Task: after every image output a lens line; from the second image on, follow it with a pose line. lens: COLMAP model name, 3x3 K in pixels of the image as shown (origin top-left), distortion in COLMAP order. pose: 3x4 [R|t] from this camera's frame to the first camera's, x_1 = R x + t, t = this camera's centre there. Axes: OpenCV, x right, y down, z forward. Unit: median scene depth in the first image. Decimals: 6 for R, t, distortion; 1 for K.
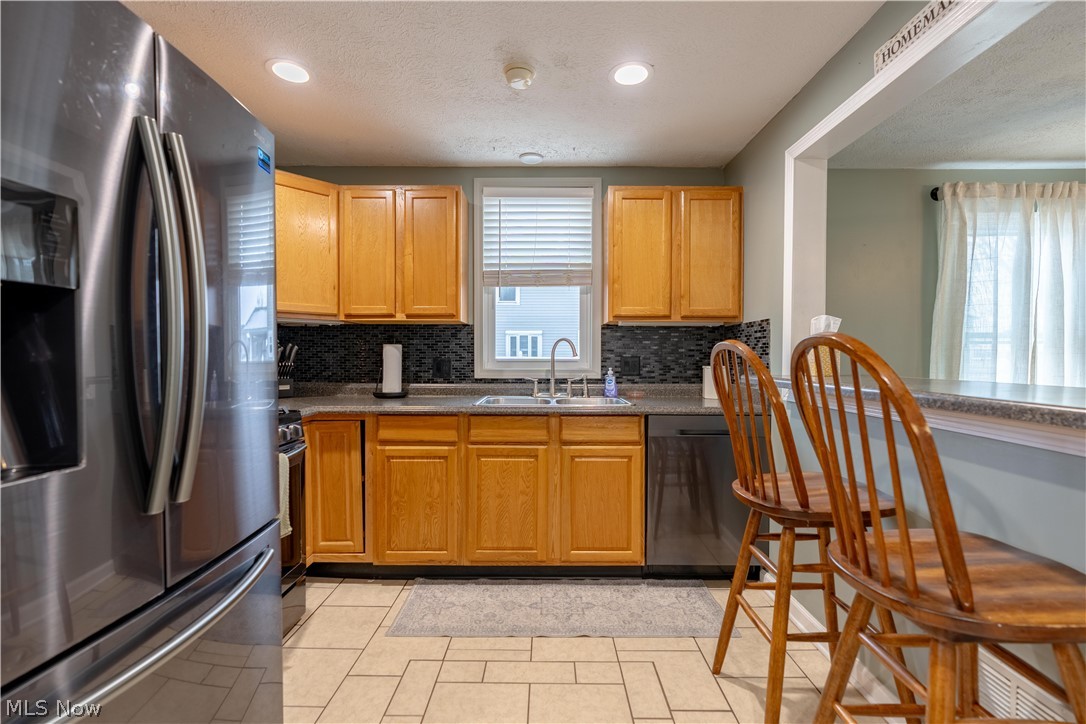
lens RADIAL K [[484.7, 0, 543.5], [0, 484.7, 363.1], [0, 0, 1]] dist [-0.006382, 0.002785]
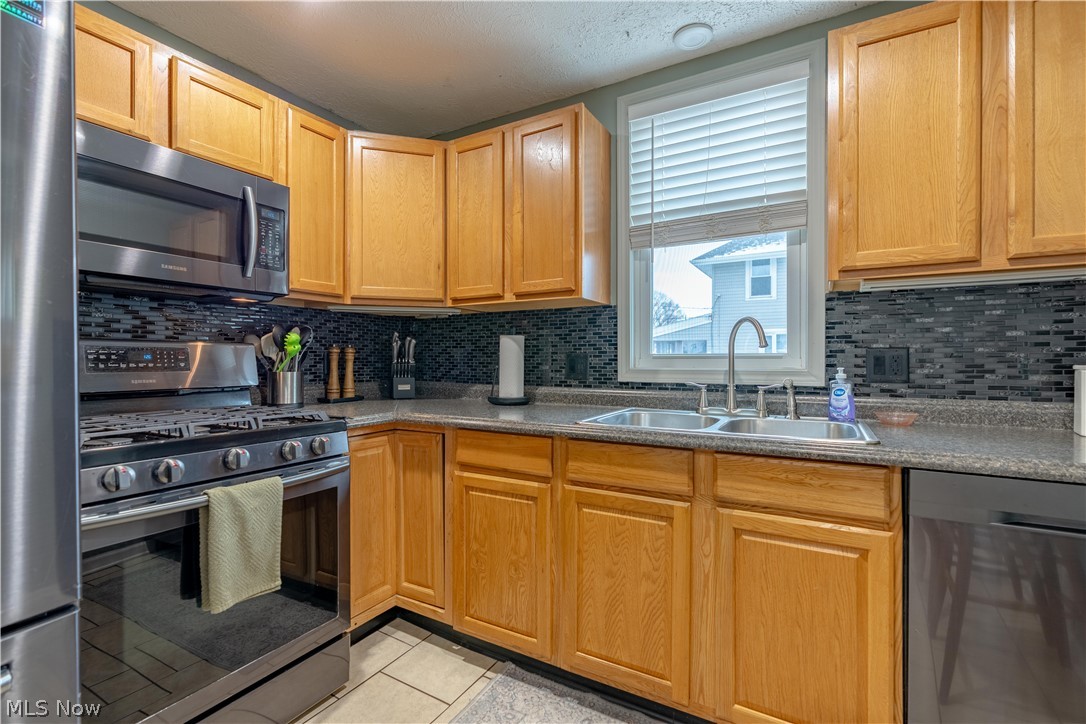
lens RADIAL K [[484.7, 0, 543.0], [0, 484.7, 360.5], [0, 0, 1]] dist [-0.006382, 0.002785]
pose [[0.871080, -0.000627, -0.491141, 0.122966], [-0.004994, 0.999936, -0.010134, 0.009802], [0.491116, 0.011280, 0.871021, 0.380393]]
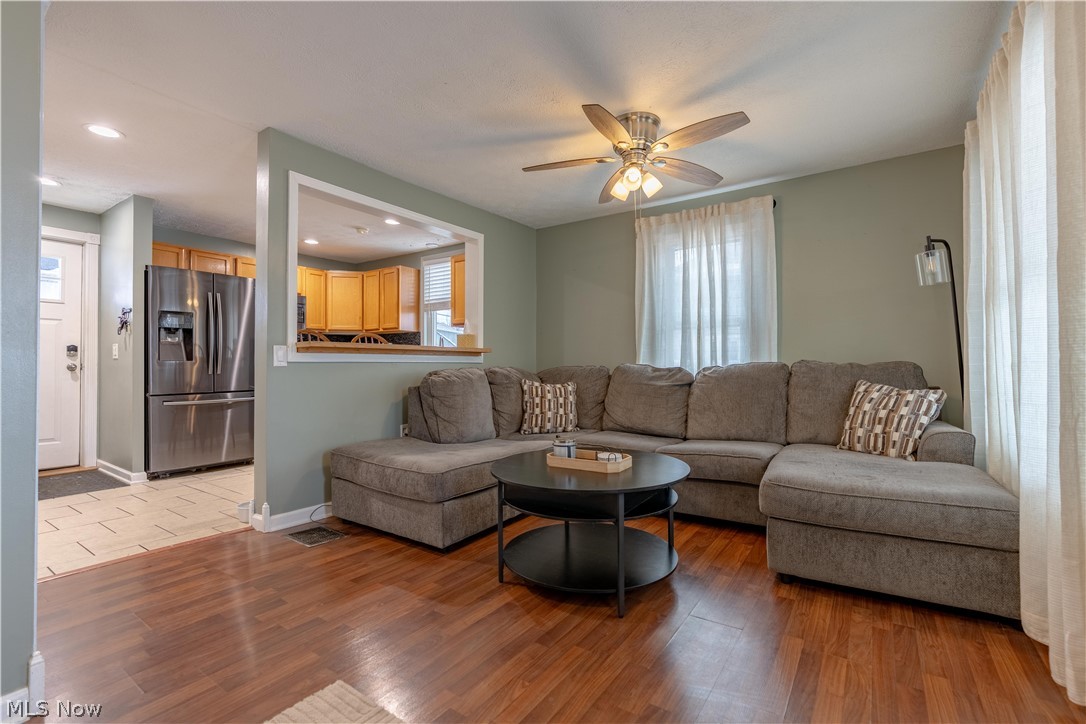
lens RADIAL K [[484.7, 0, 541.2], [0, 484.7, 357.2], [0, 0, 1]] dist [-0.006382, 0.002785]
pose [[0.827507, -0.013044, -0.561303, 1.526383], [-0.000983, 0.999695, -0.024681, 0.079925], [0.561454, 0.020976, 0.827242, -0.378833]]
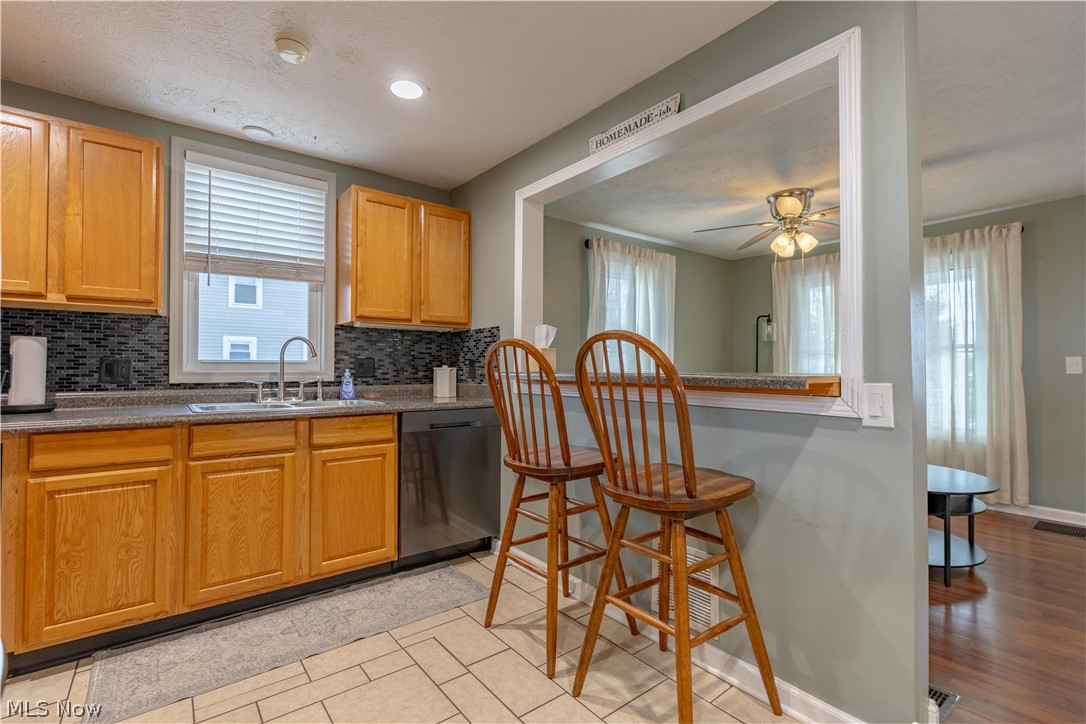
lens RADIAL K [[484.7, 0, 533.7], [0, 484.7, 361.8], [0, 0, 1]] dist [-0.006382, 0.002785]
pose [[0.791366, 0.007505, 0.611297, -0.175934], [0.008464, 0.999694, -0.023231, 0.022263], [-0.611284, 0.023558, 0.791060, -0.000387]]
